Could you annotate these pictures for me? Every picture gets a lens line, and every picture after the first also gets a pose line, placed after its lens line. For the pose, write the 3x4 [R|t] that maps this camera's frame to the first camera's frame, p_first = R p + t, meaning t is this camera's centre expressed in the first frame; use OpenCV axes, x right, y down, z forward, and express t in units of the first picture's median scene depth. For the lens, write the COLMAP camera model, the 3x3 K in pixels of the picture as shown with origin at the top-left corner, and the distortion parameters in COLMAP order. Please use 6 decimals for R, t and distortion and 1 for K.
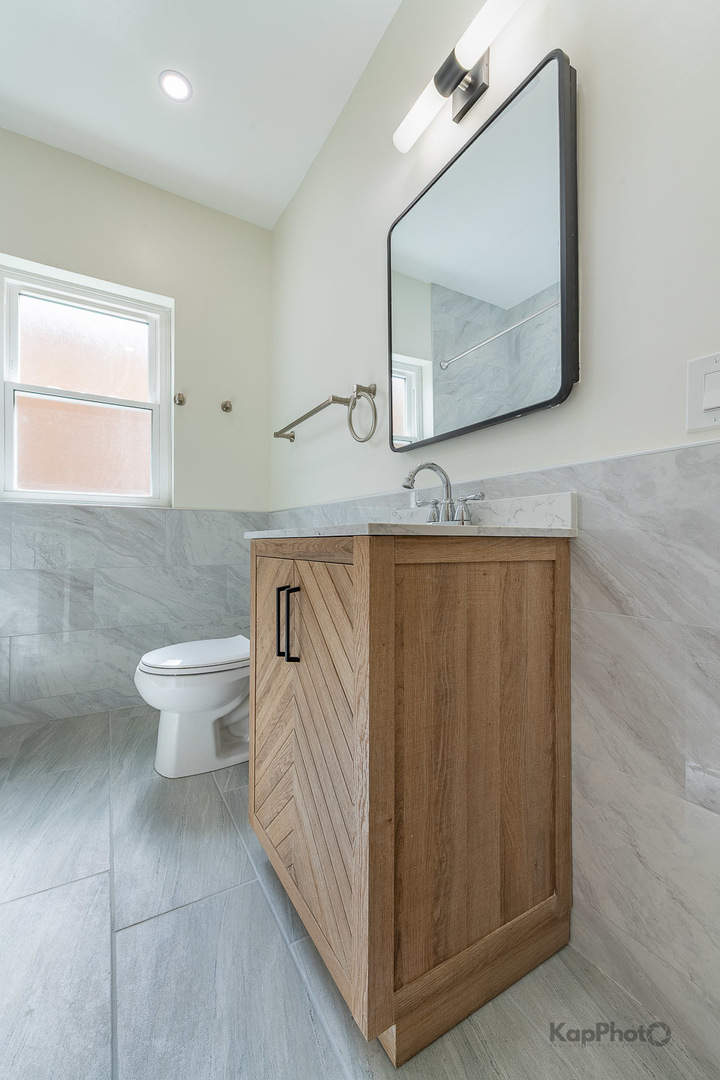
lens RADIAL K [[434.3, 0, 295.0], [0, 434.3, 539.3], [0, 0, 1]] dist [0.017806, -0.007615]
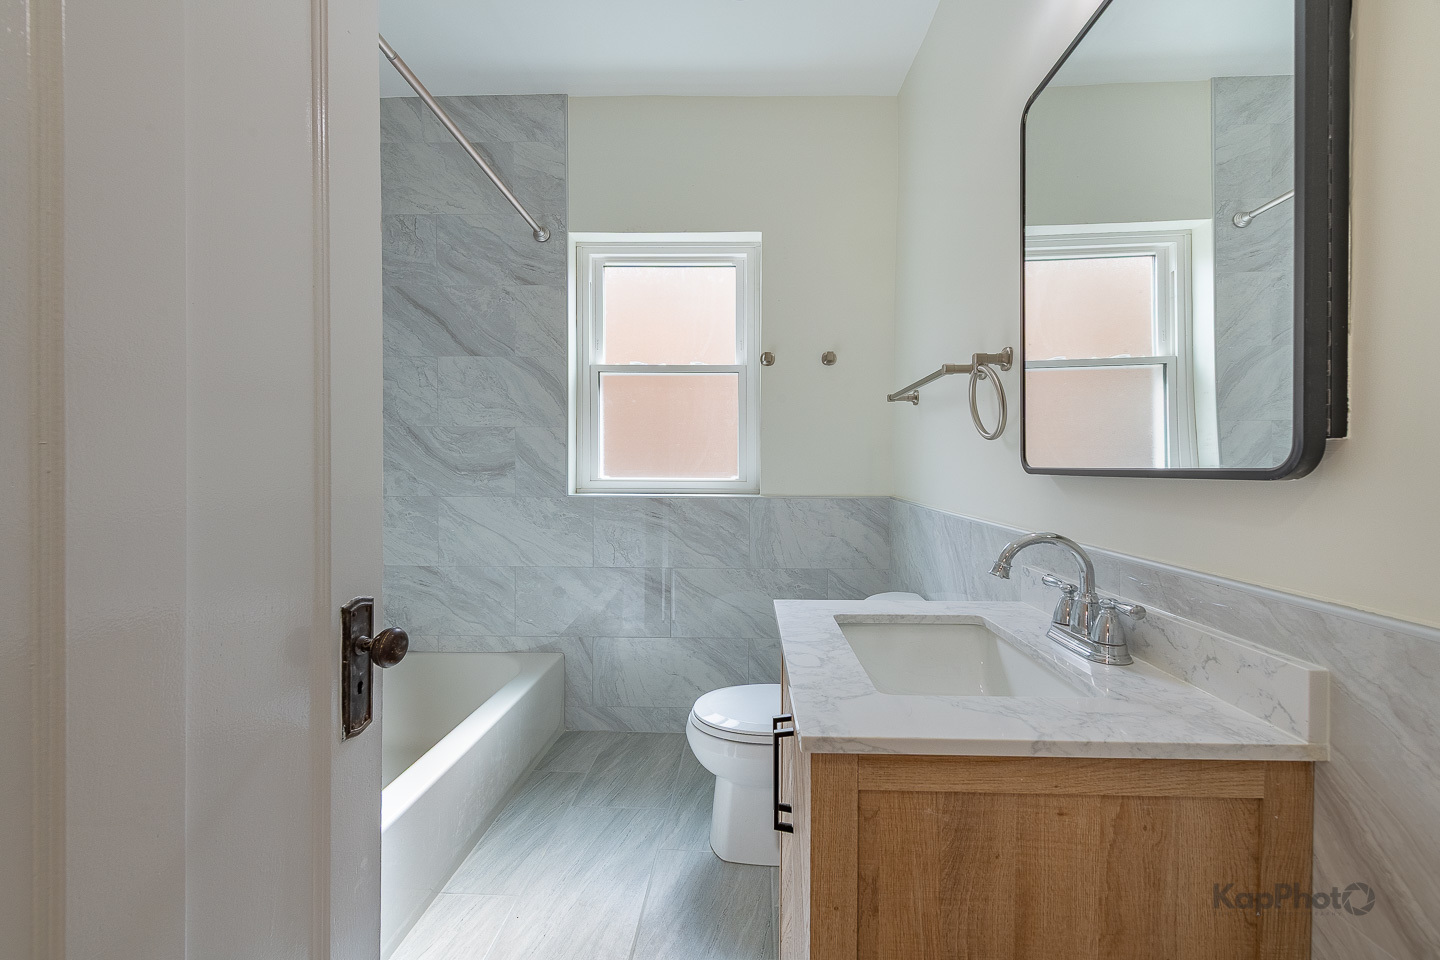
lens RADIAL K [[566.8, 0, 718.0], [0, 566.8, 455.5], [0, 0, 1]] dist [0.019357, -0.006403]
pose [[0.872036, 0.002701, -0.489434, 0.234849], [0.008611, 0.999745, 0.020859, -0.239169], [0.489366, -0.022404, 0.871791, 0.069747]]
